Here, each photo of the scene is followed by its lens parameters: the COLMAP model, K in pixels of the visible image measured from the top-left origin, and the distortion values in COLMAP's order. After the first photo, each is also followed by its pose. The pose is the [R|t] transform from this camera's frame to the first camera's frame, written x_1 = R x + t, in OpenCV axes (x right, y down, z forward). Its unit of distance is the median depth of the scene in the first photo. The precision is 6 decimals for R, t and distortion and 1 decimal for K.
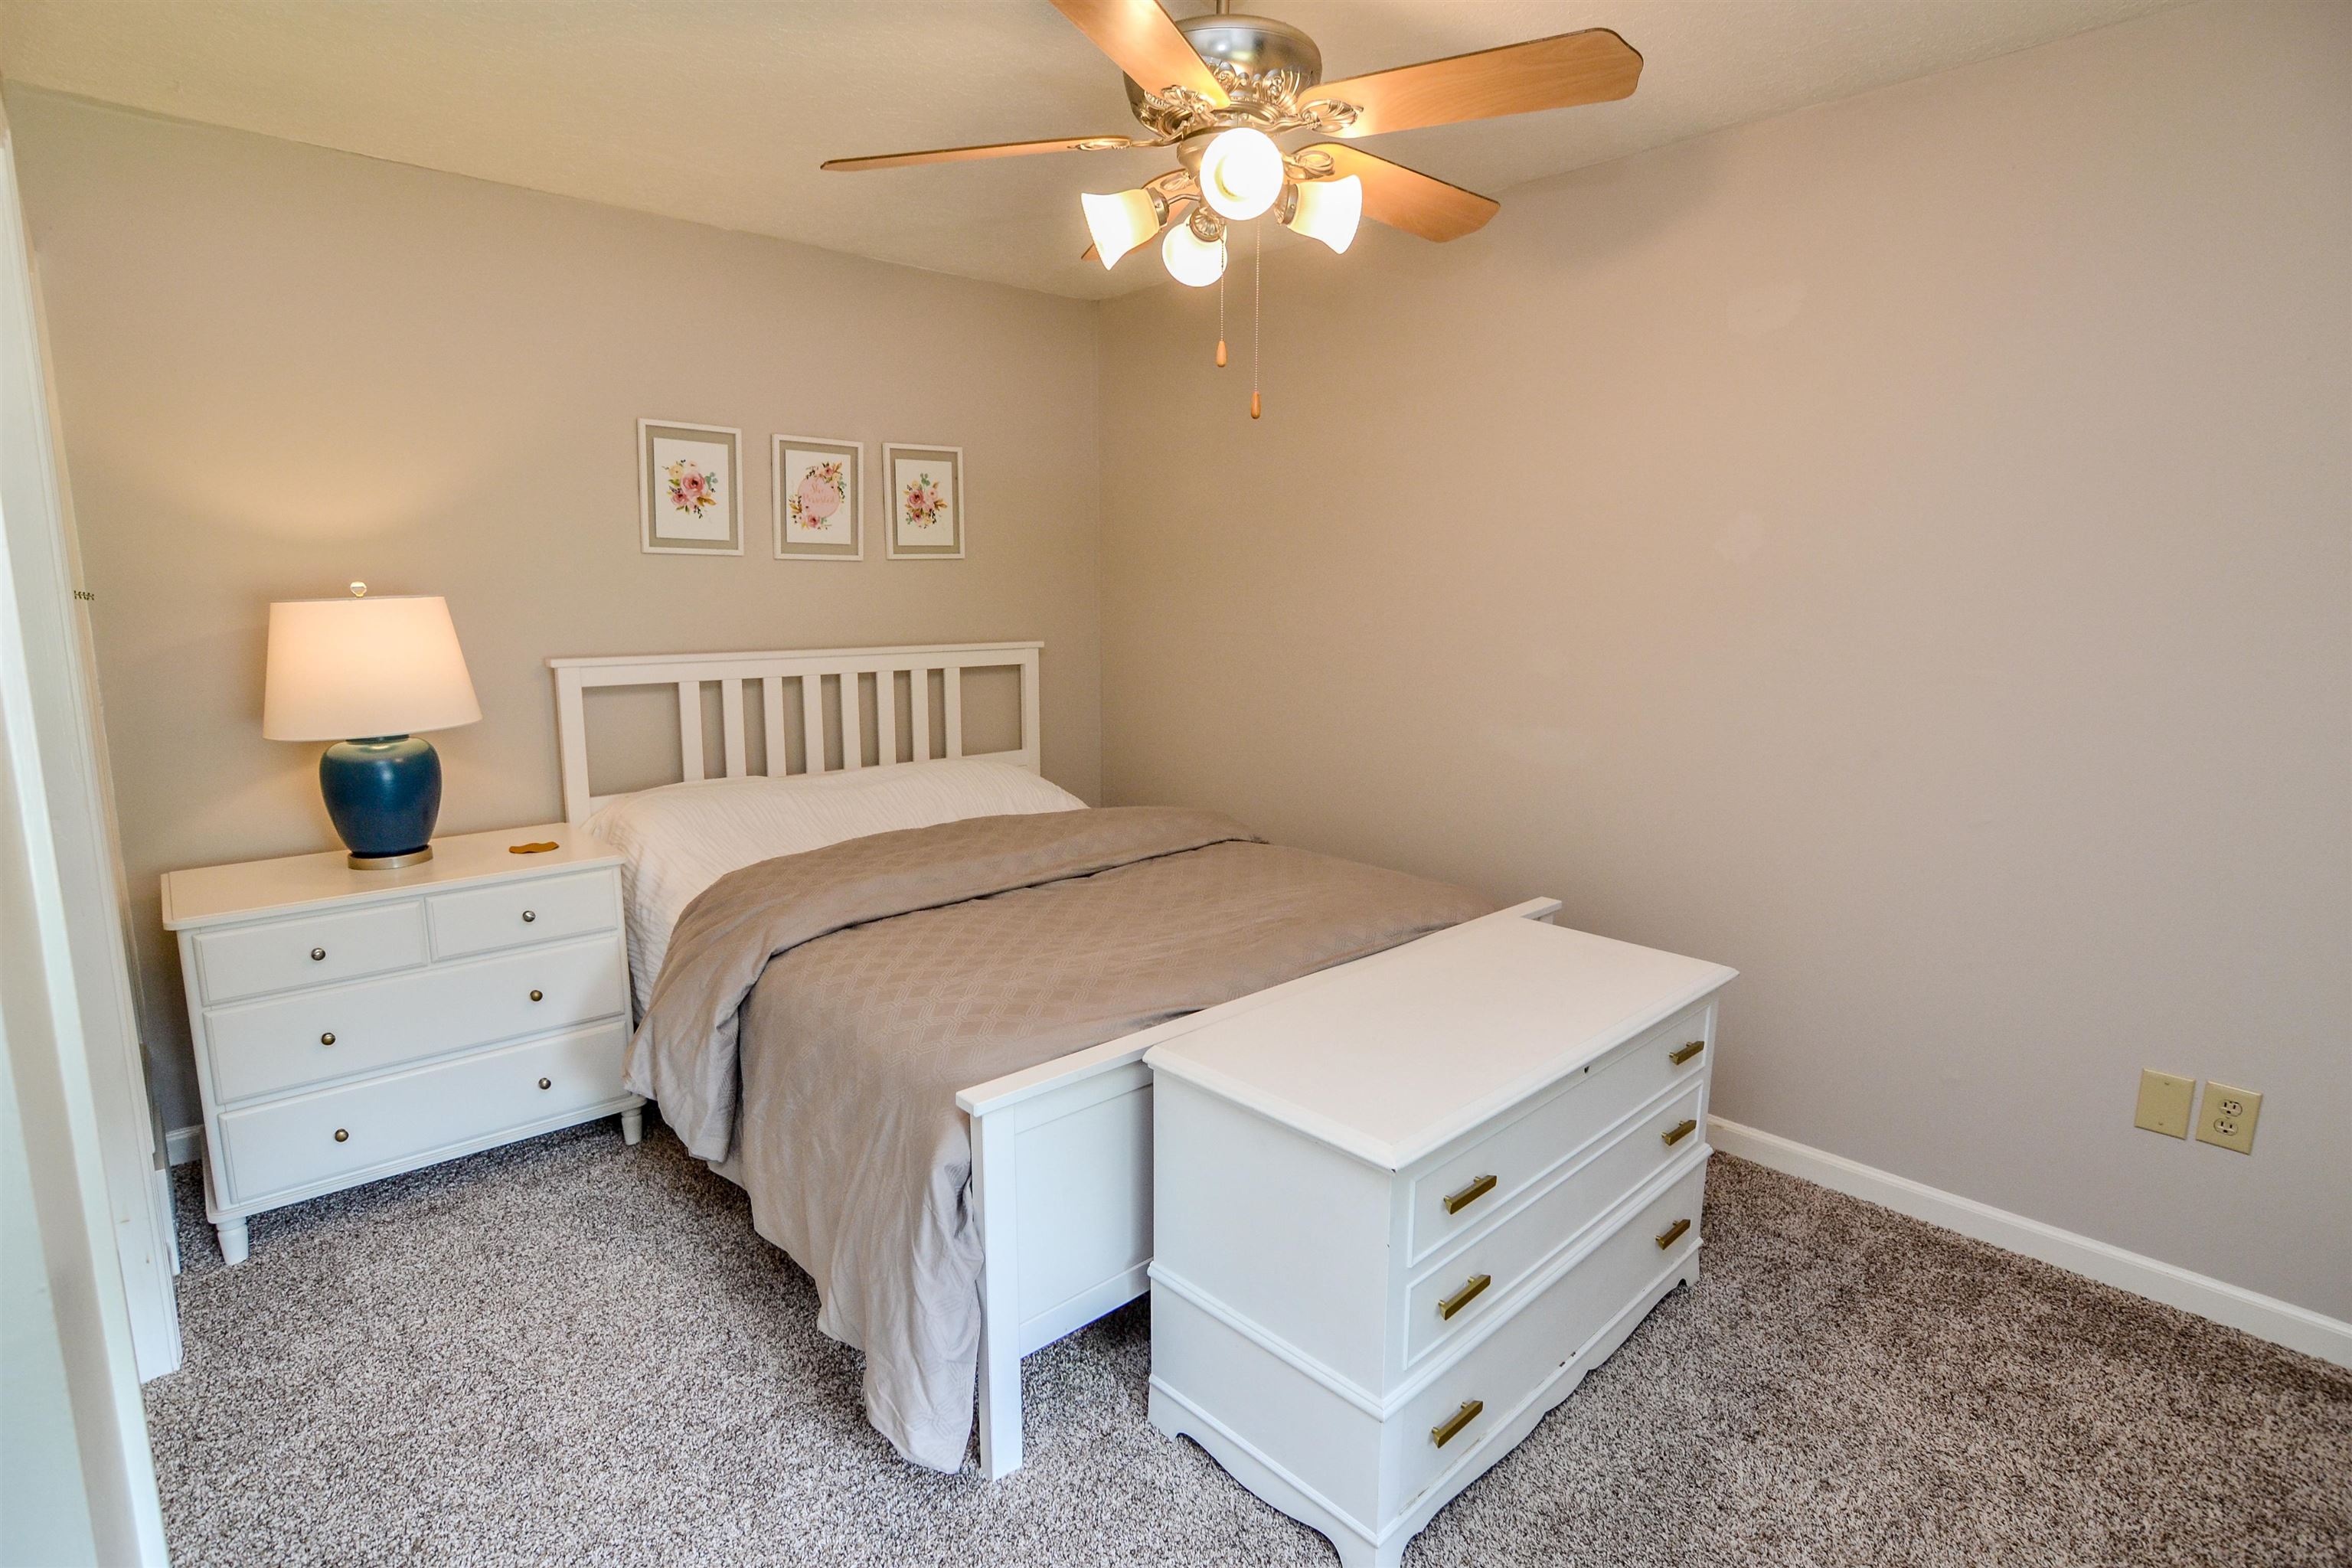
lens RADIAL K [[1162.2, 0, 1177.2], [0, 1162.2, 785.2], [0, 0, 1]] dist [-0.025209, 0.005333]
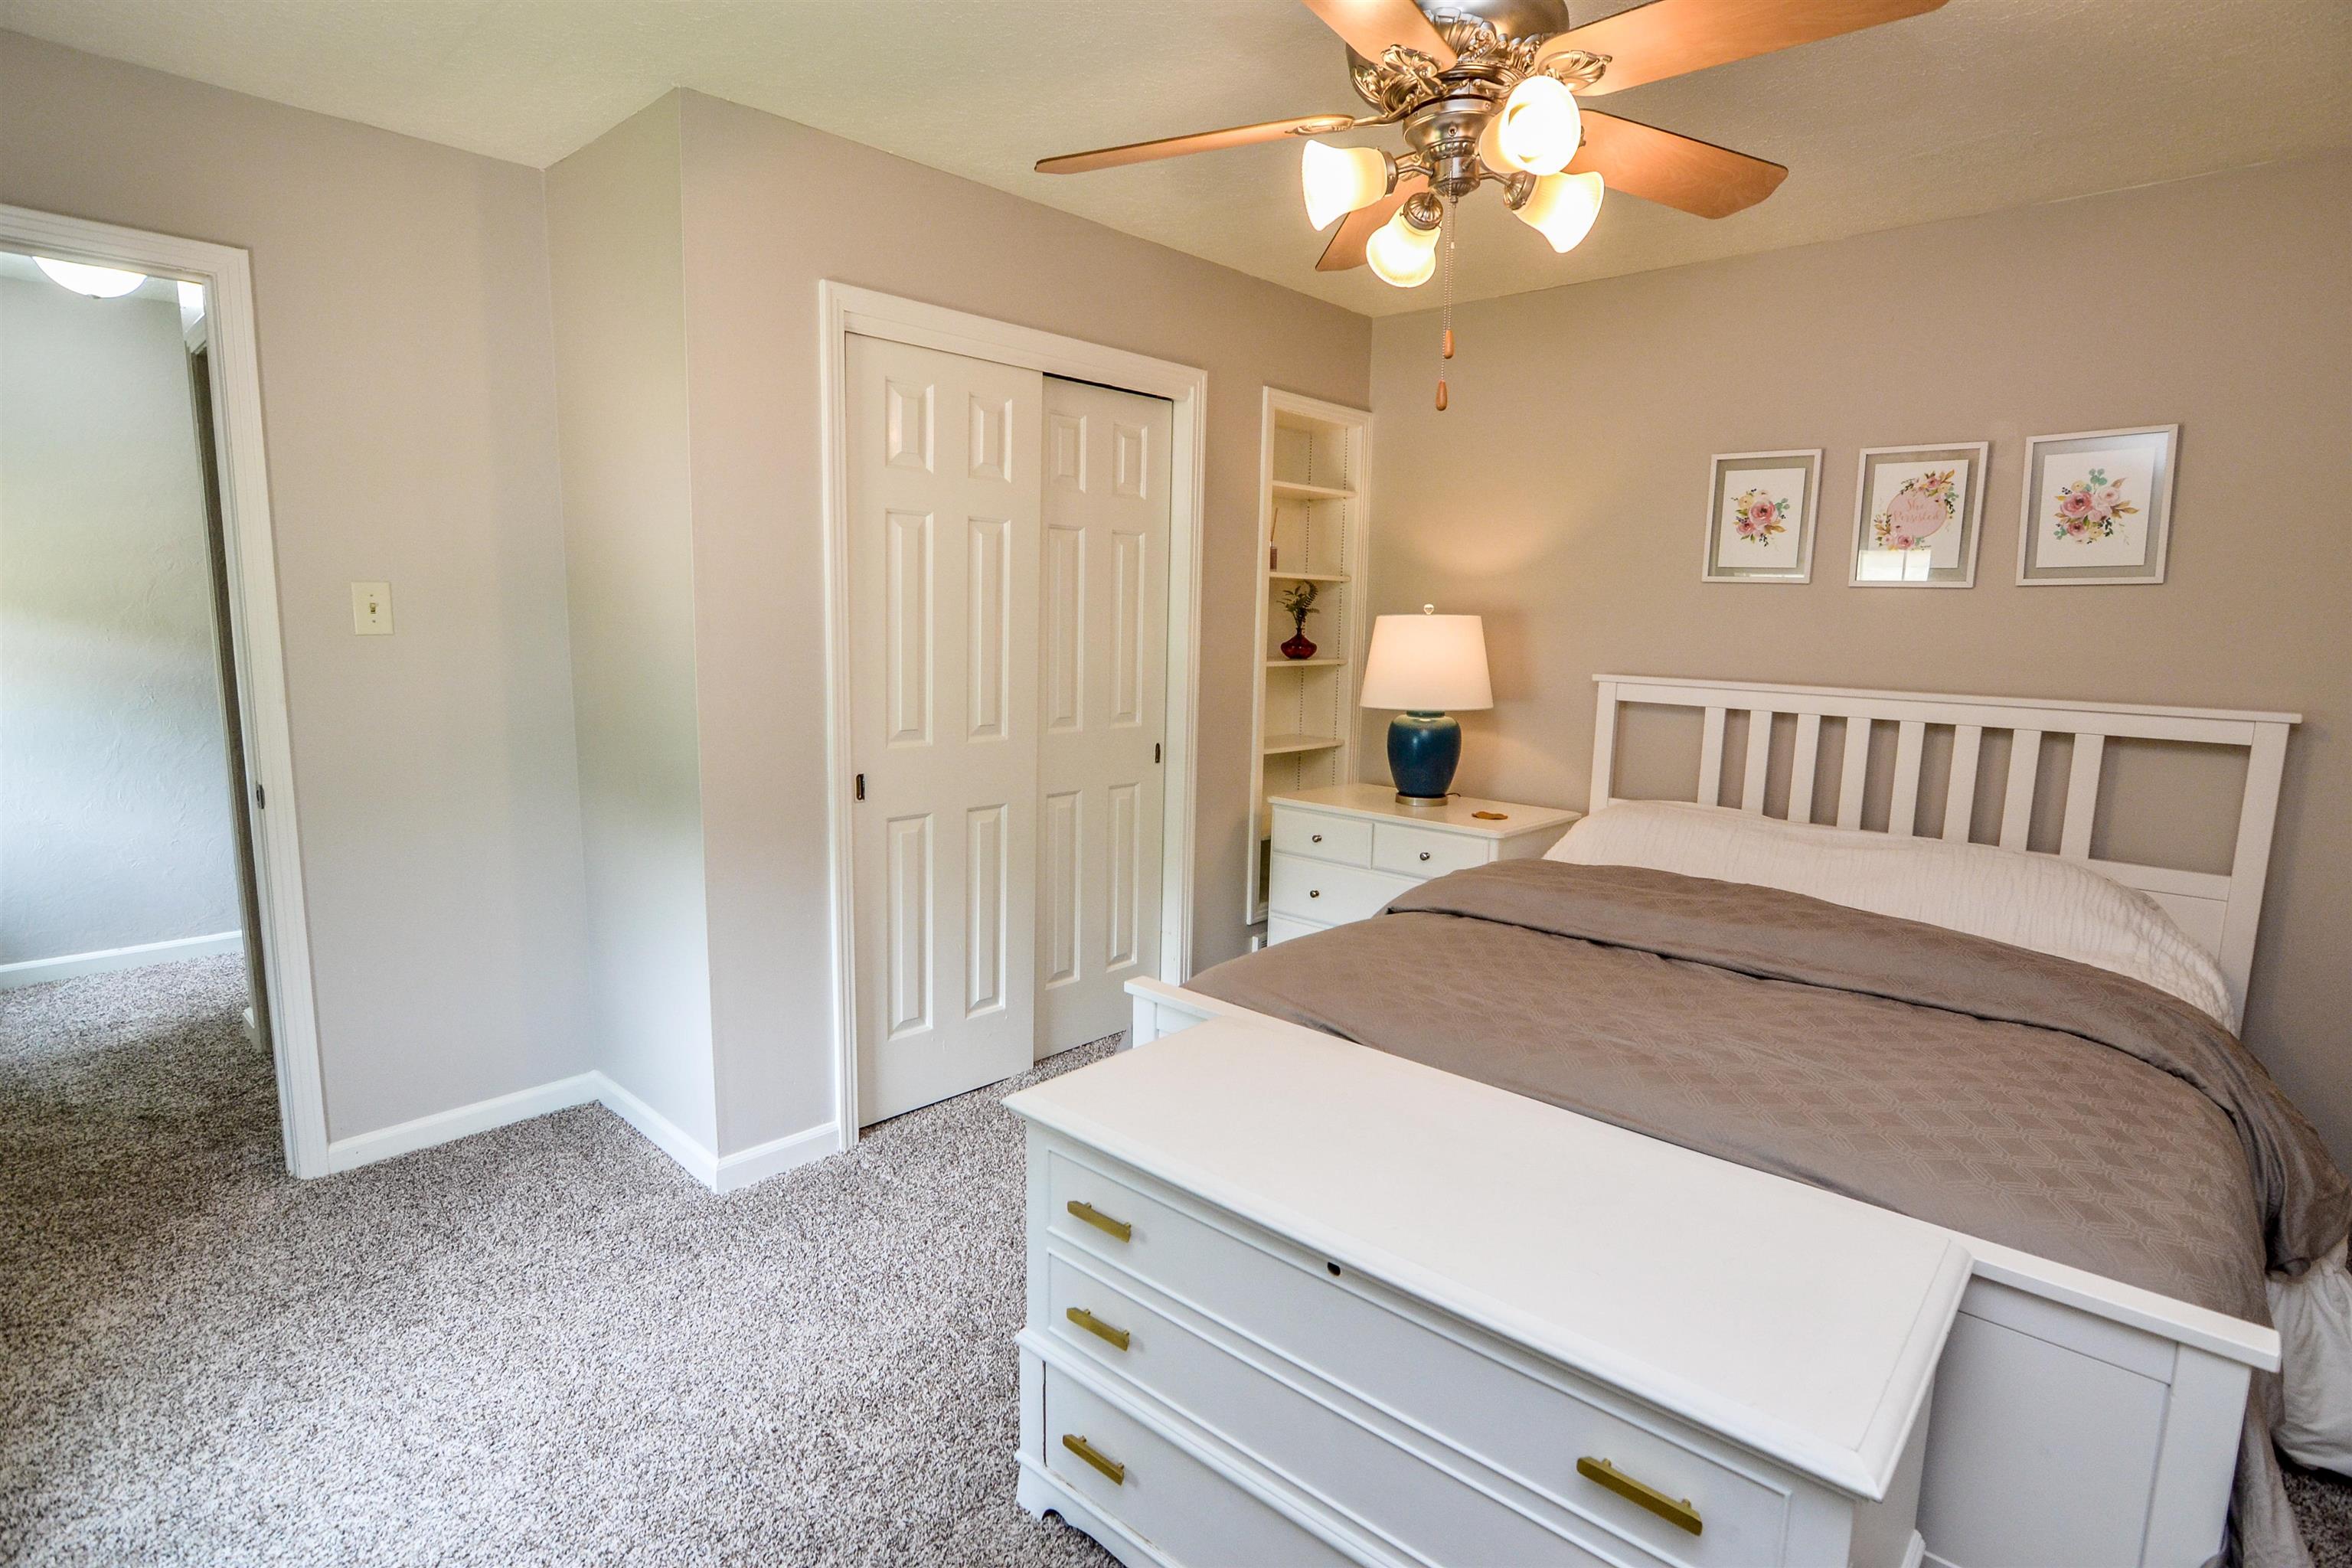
lens RADIAL K [[1201.7, 0, 1179.1], [0, 1201.7, 777.8], [0, 0, 1]] dist [-0.019604, 0.001177]
pose [[0.065877, 0.136944, -0.988386, 0.591116], [-0.189648, 0.974201, 0.122338, -0.068166], [0.979640, 0.179386, 0.090149, 0.453241]]
